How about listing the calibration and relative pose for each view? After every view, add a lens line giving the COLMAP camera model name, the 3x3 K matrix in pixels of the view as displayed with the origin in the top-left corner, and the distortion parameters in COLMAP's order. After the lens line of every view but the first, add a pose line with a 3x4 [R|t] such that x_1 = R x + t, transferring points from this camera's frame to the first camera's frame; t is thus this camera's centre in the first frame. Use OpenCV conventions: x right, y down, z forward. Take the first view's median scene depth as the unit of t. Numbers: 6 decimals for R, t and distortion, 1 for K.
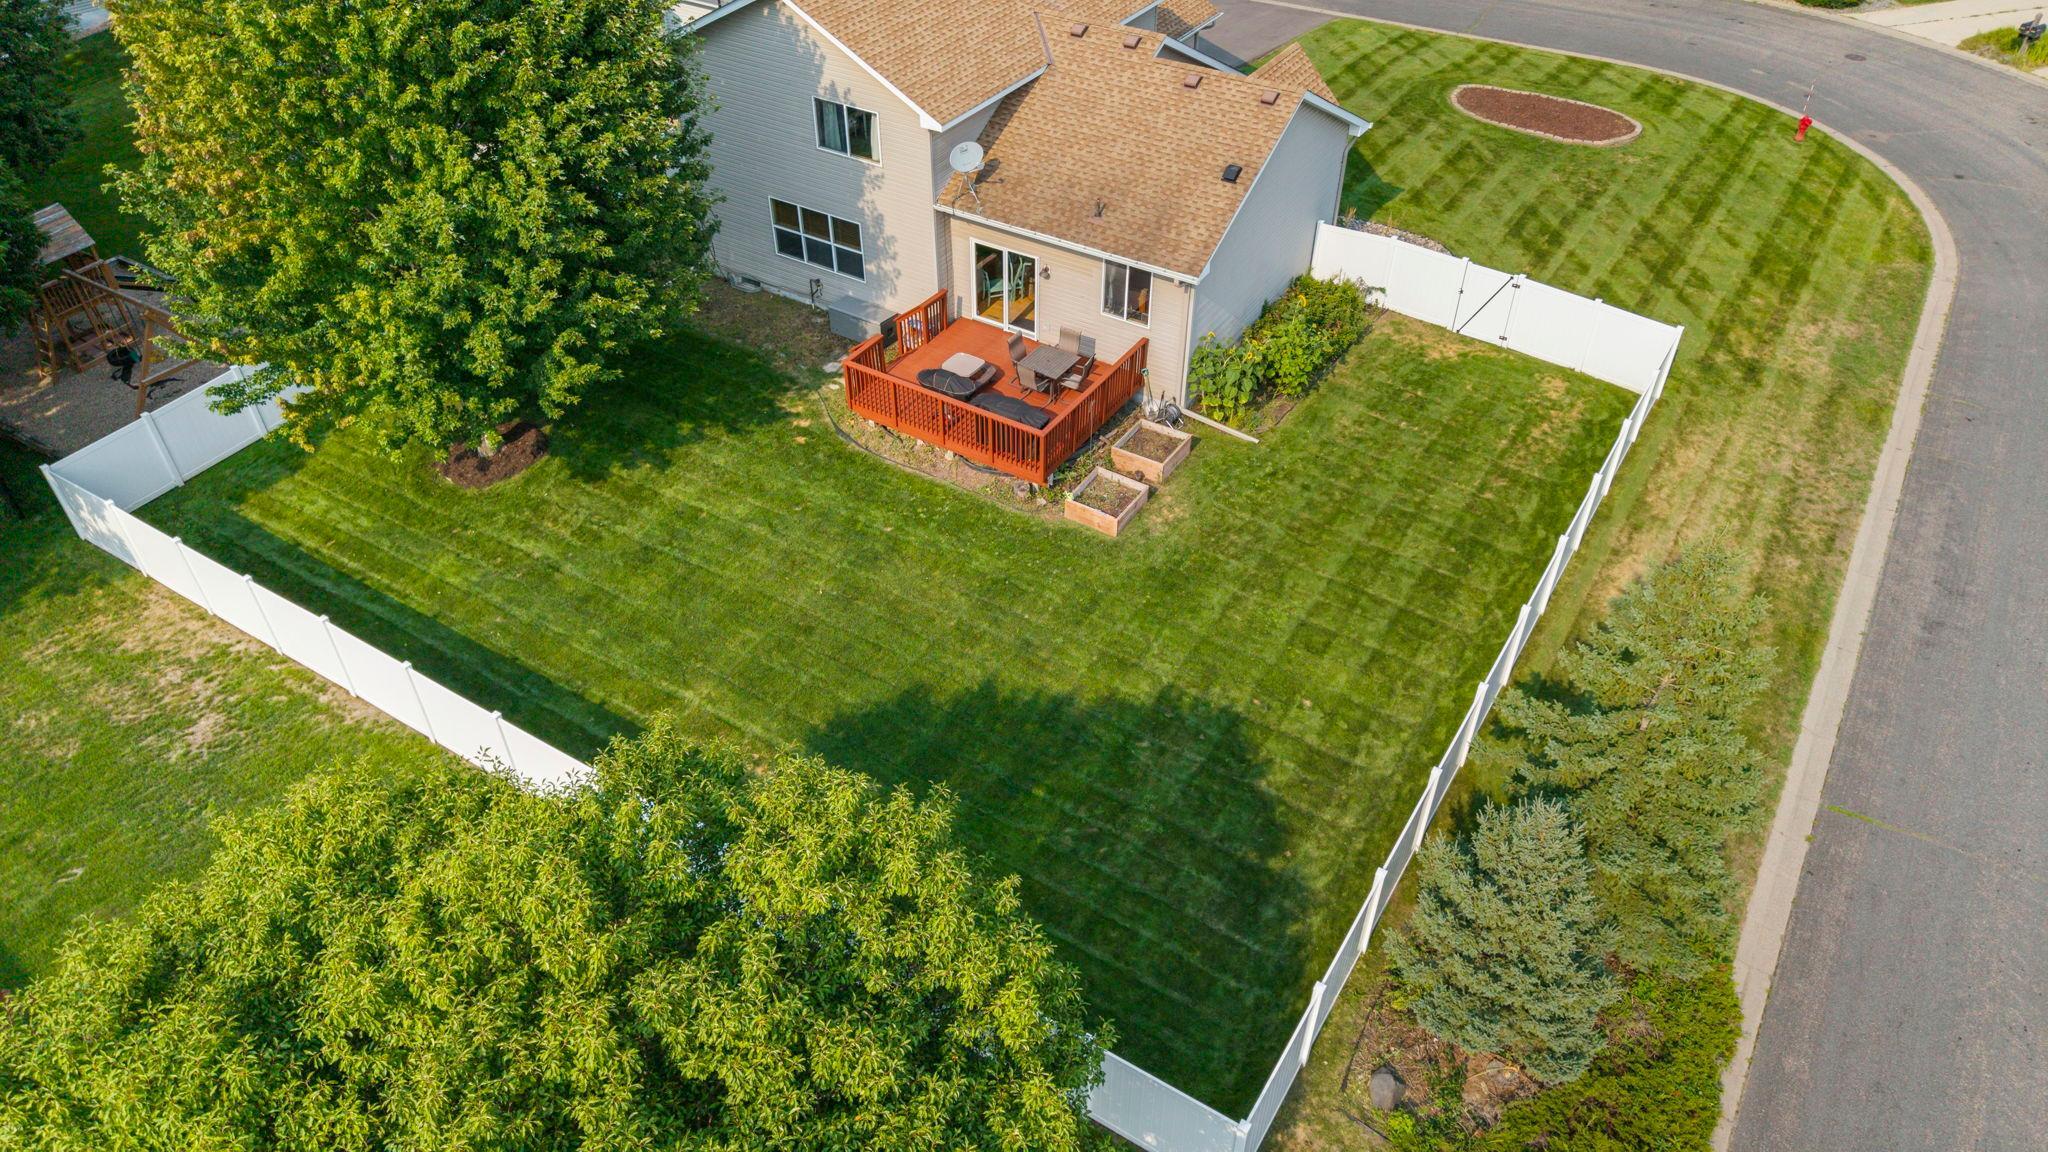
lens RADIAL K [[1405.4, 0, 1024.0], [0, 1405.4, 576.0], [0, 0, 1]] dist [0.002181, -0.001374]
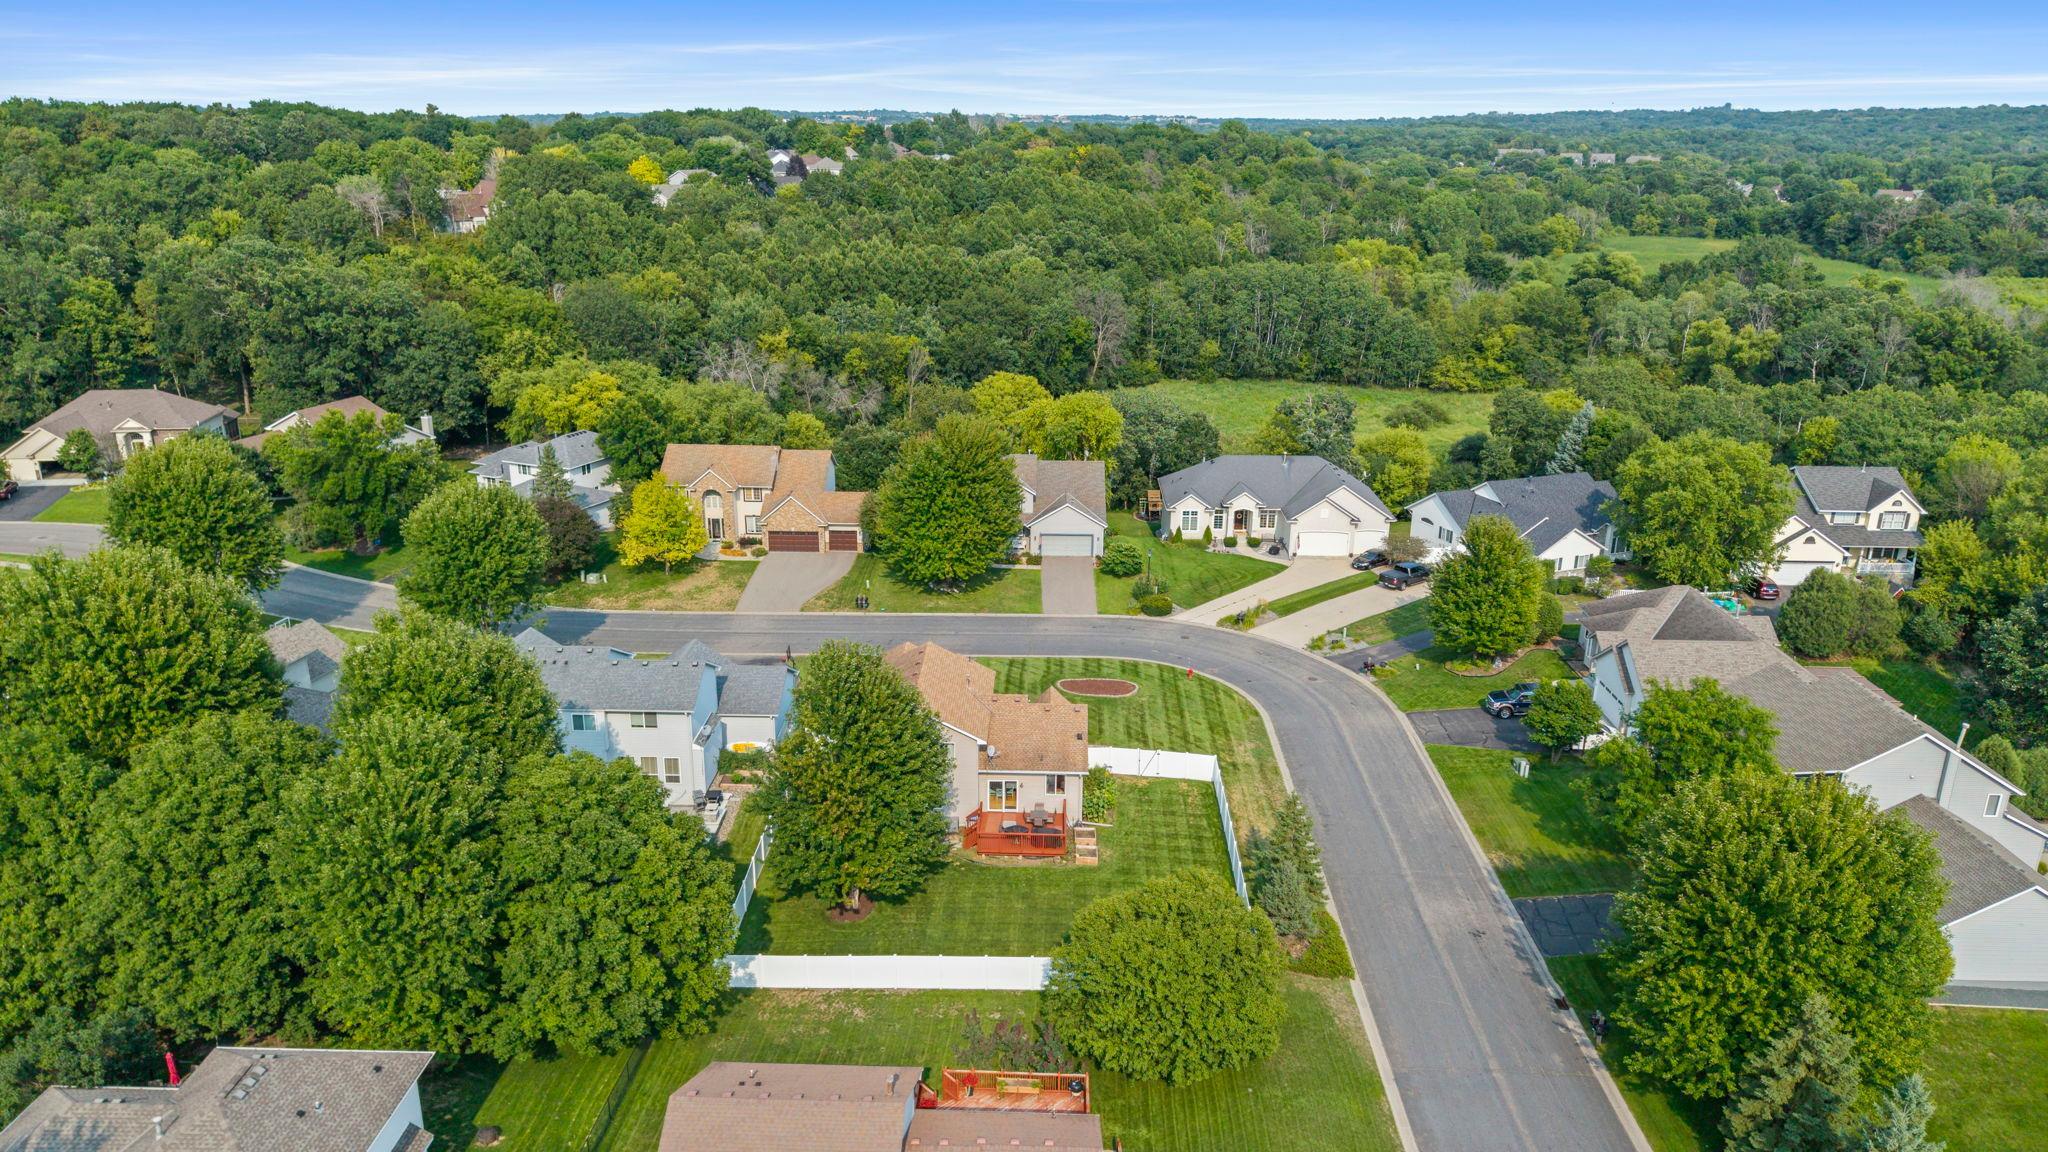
lens RADIAL K [[1405.4, 0, 1024.0], [0, 1405.4, 576.0], [0, 0, 1]] dist [0.002181, -0.001374]
pose [[0.853848, -0.142112, 0.500747, -1.221953], [0.316768, 0.905228, -0.283232, 0.175965], [-0.413040, 0.400457, 0.817944, -1.295745]]
